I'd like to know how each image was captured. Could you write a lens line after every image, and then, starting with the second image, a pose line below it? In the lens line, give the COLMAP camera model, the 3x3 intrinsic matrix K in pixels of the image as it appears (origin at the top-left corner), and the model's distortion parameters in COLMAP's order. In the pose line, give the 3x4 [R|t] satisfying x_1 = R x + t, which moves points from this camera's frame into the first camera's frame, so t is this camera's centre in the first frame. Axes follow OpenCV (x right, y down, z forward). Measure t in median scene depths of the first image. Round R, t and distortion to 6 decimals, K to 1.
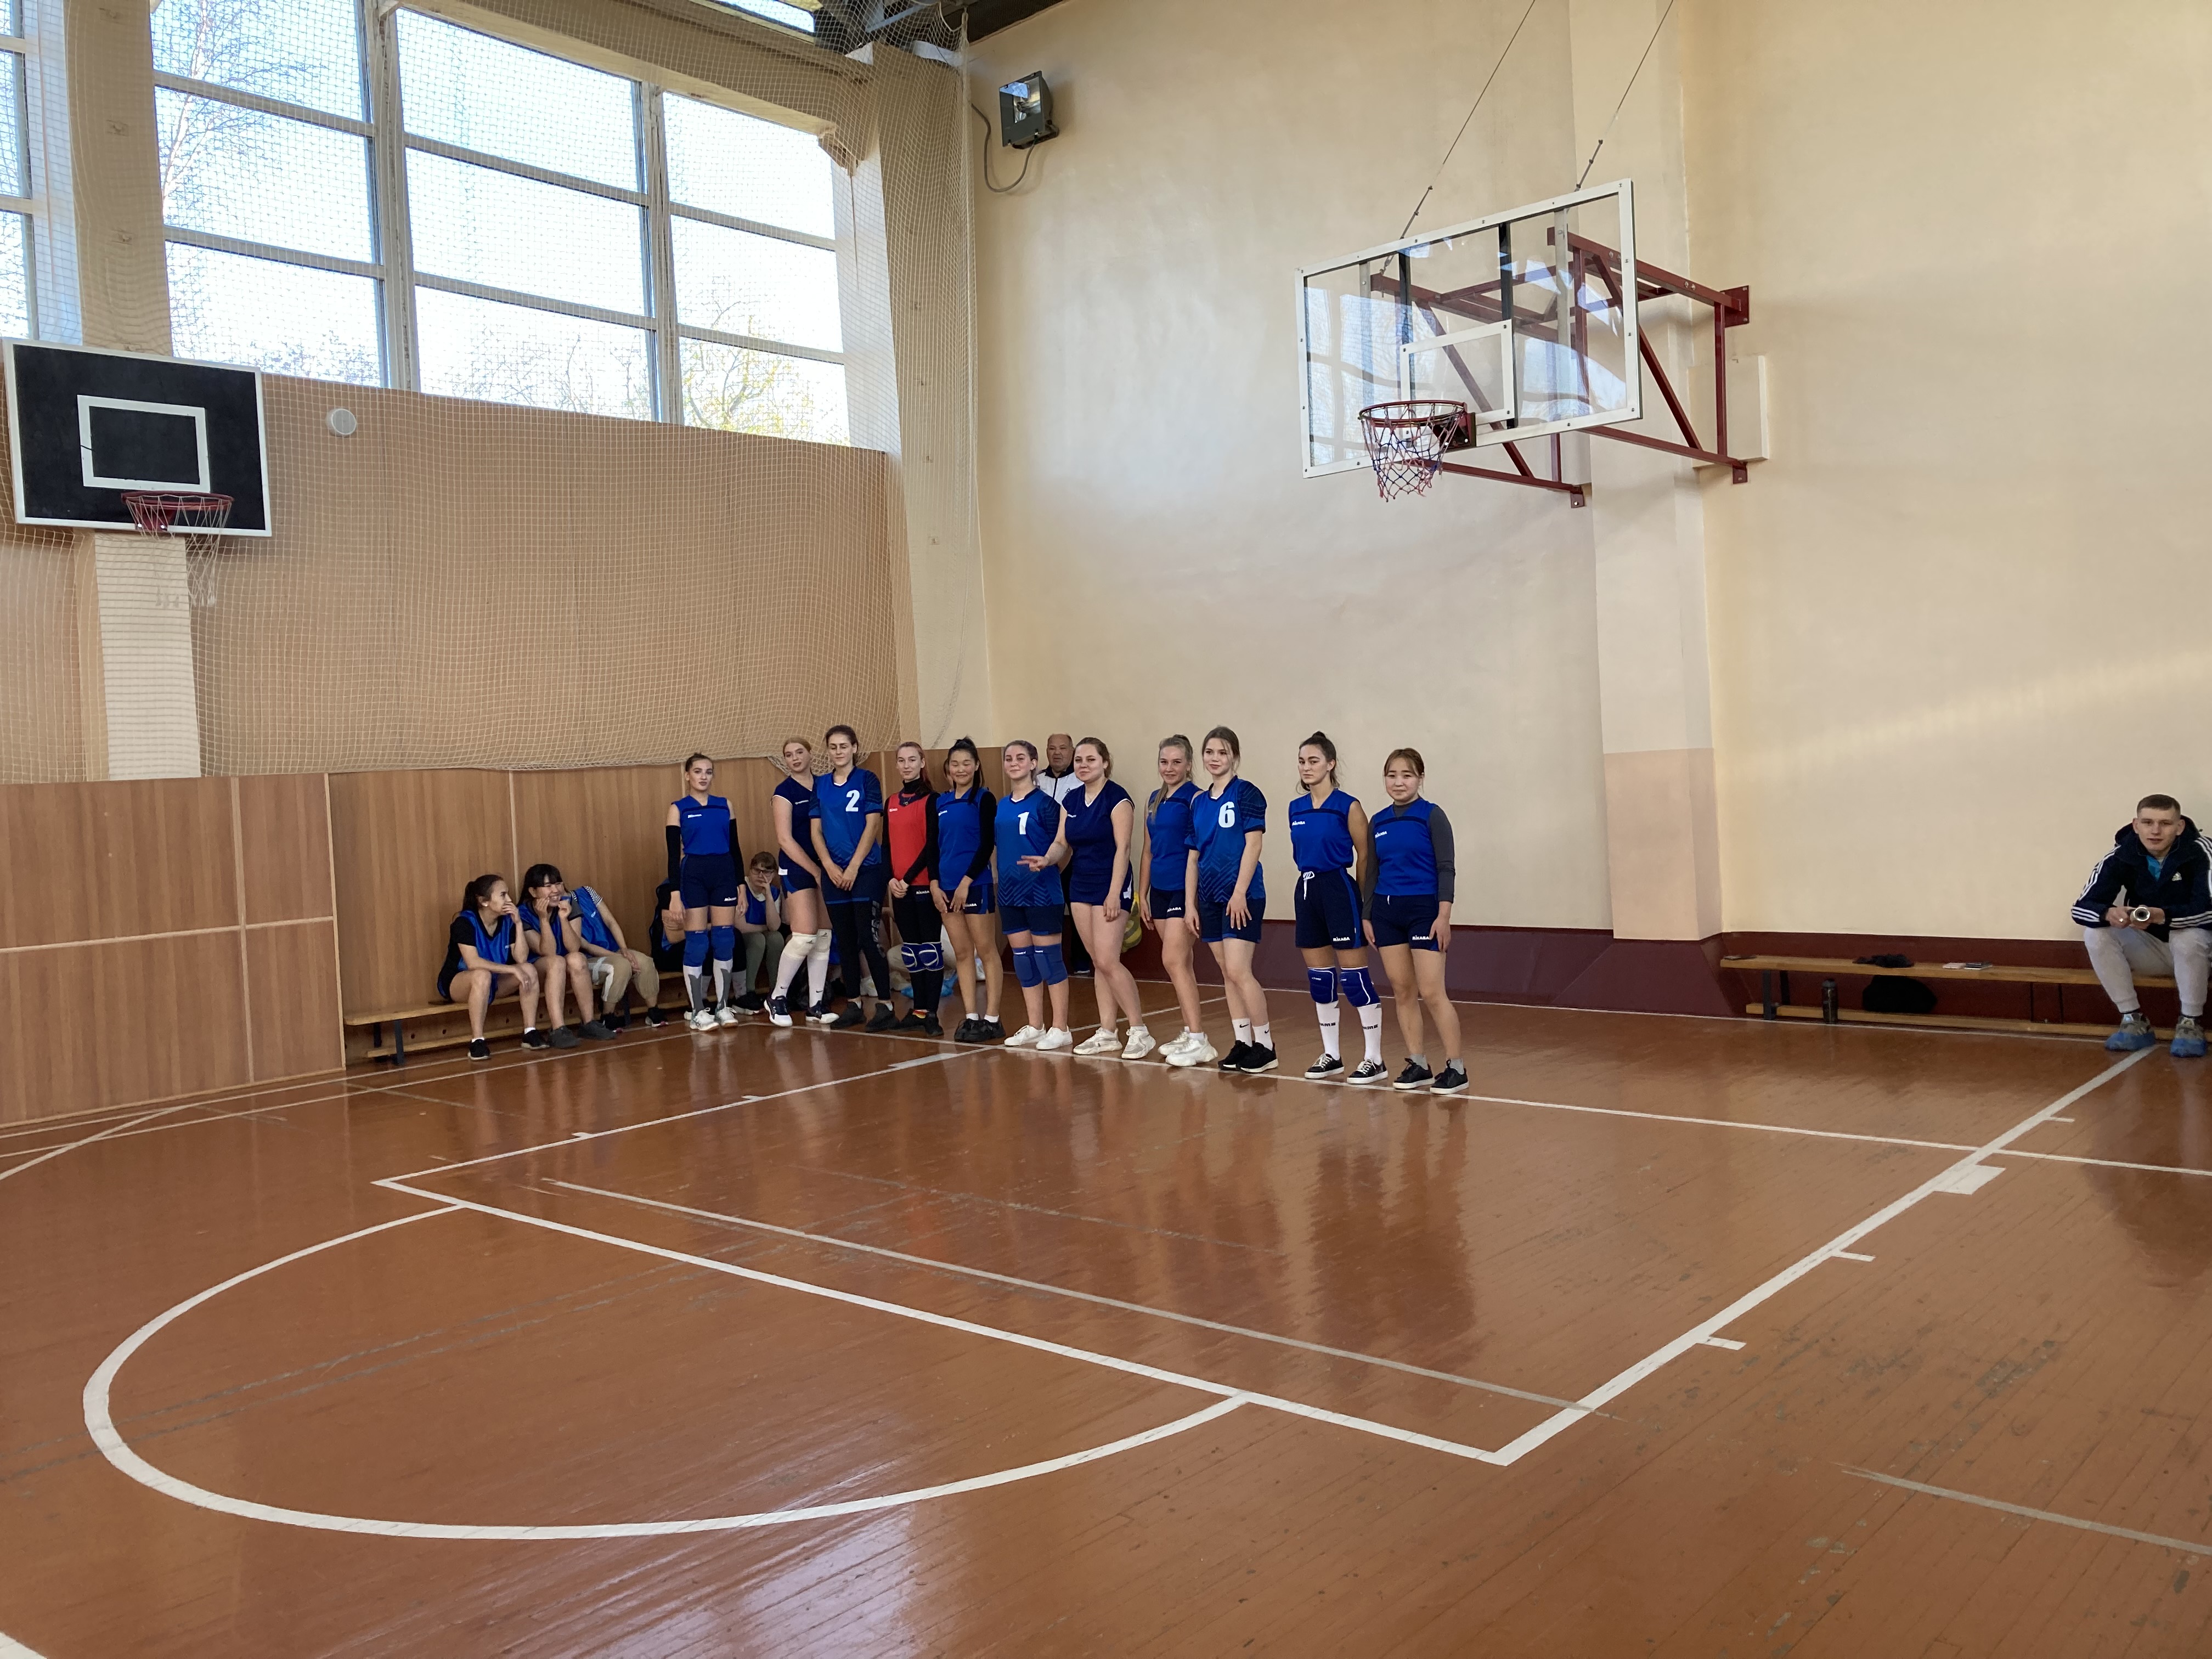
lens RADIAL K [[1773.2, 0, 1106.0], [0, 1773.2, 829.5], [0, 0, 1]] dist [-0.038812, 0.062856]
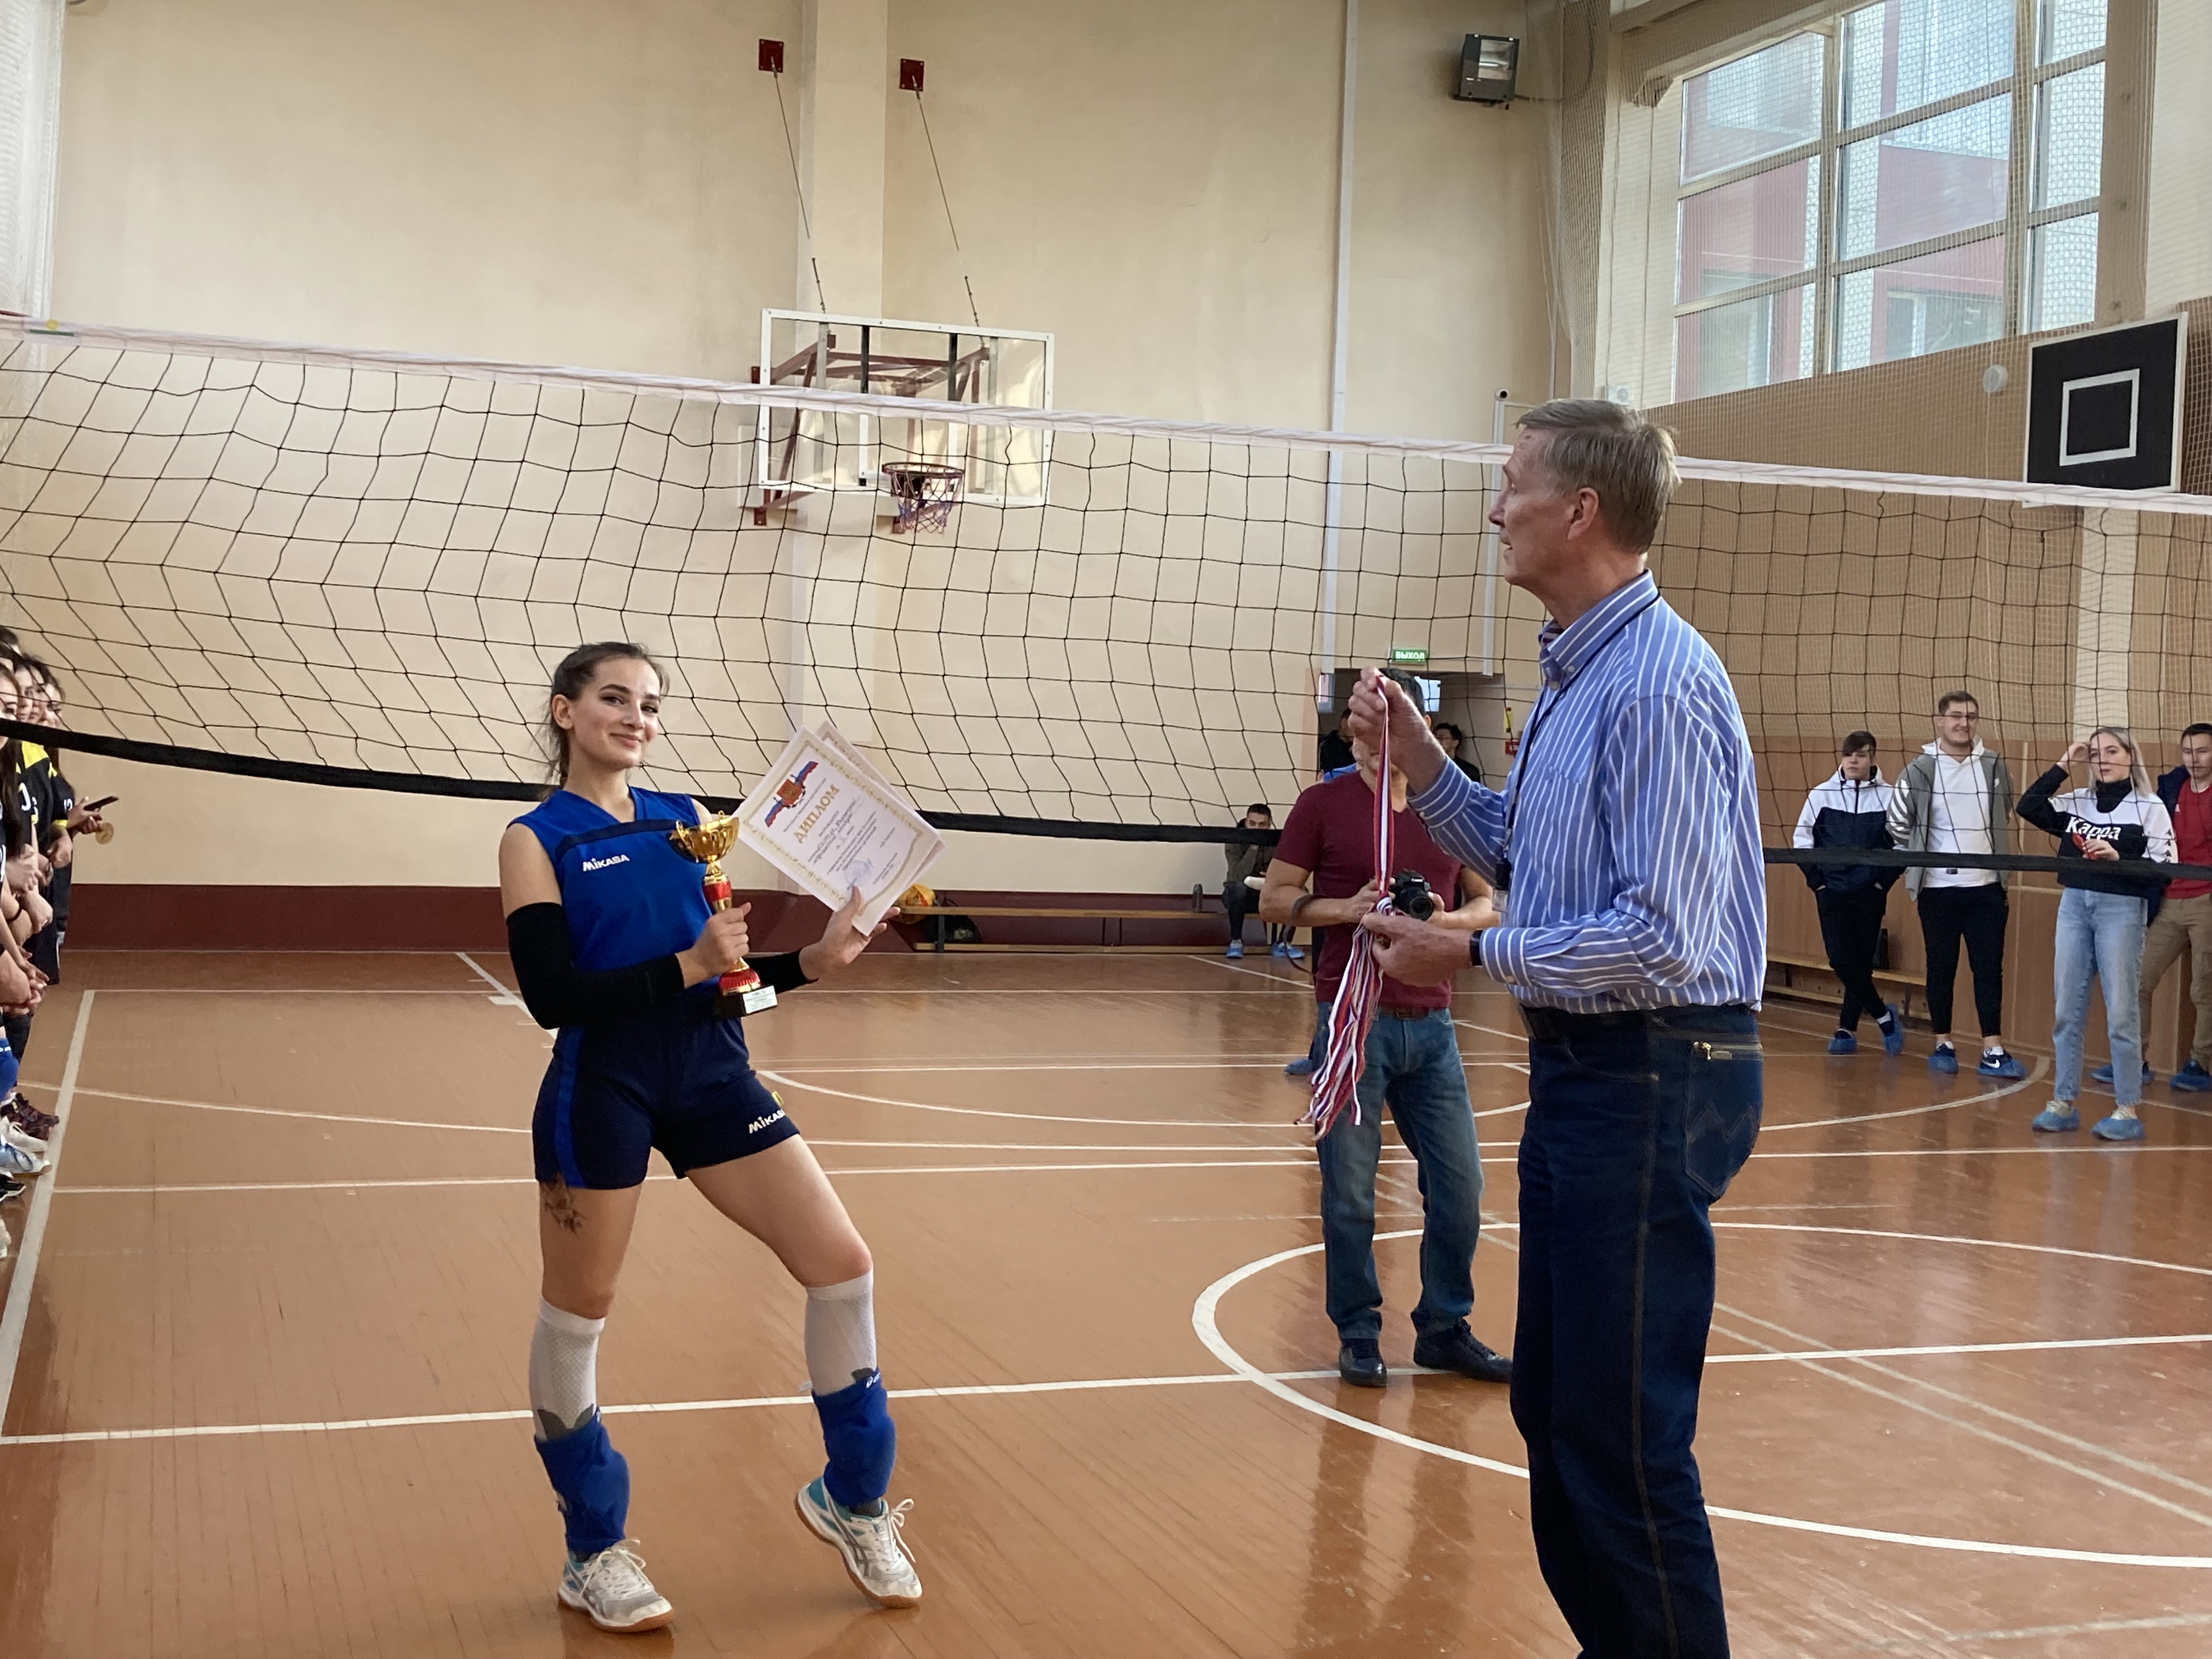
lens RADIAL K [[2713.6, 0, 1106.0], [0, 2713.6, 829.5], [0, 0, 1]] dist [0.003421, -0.518526]
pose [[-0.485590, 0.062480, -0.871951, 1.053366], [-0.033059, 0.995417, 0.089737, -0.096628], [0.873562, 0.072401, -0.481299, 1.208440]]
